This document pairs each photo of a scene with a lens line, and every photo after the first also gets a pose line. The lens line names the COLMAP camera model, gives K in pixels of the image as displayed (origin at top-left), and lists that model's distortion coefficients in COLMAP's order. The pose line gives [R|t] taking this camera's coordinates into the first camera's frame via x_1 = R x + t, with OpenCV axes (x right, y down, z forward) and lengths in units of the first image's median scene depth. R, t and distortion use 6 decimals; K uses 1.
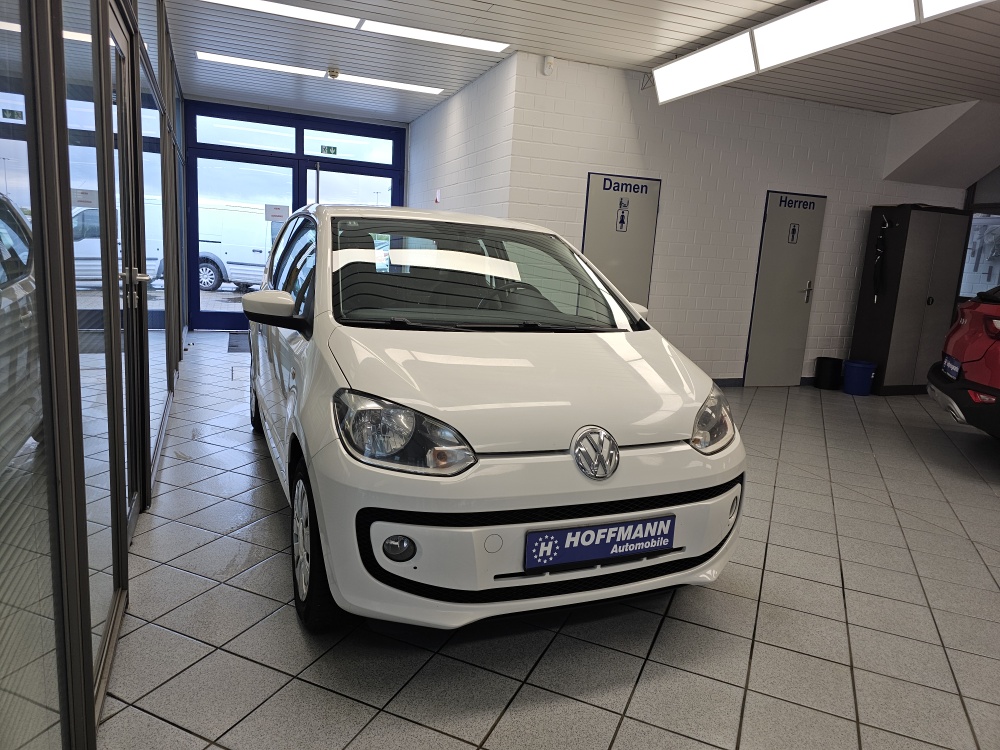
lens RADIAL K [[671.8, 0, 498.3], [0, 671.8, 372.5], [0, 0, 1]] dist [0.046400, -0.055991]
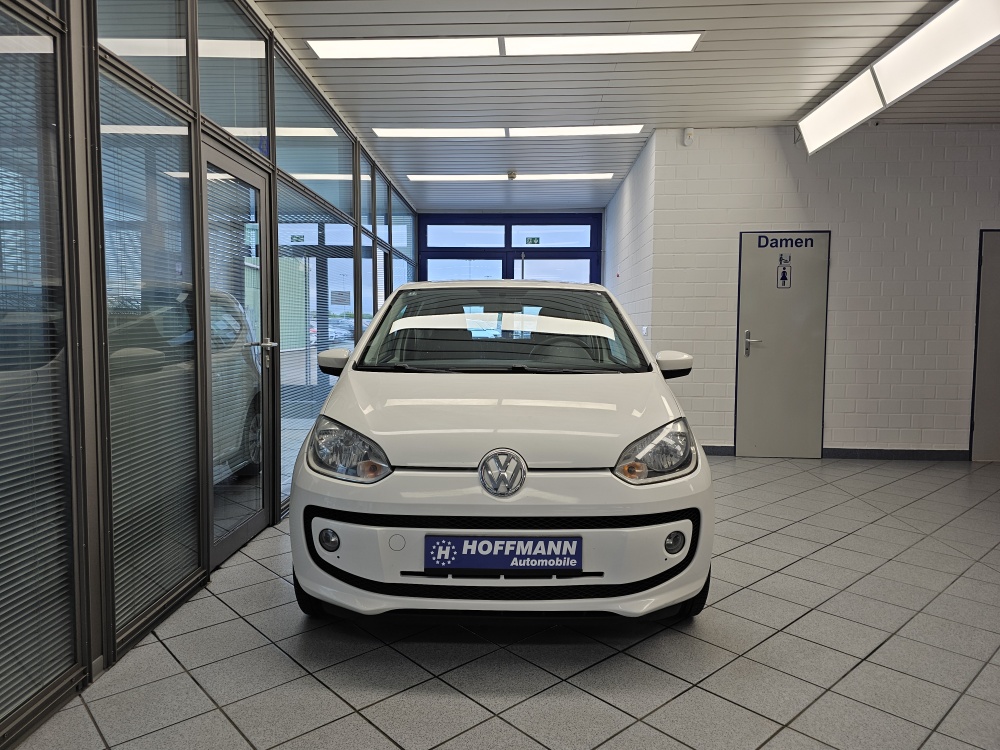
lens RADIAL K [[671.8, 0, 491.8], [0, 671.8, 370.3], [0, 0, 1]] dist [0.046400, -0.055991]
pose [[0.911128, -0.030584, -0.410988, 0.259488], [-0.021477, 0.992364, -0.121462, 0.038228], [0.411564, 0.119494, 0.903513, -0.015329]]
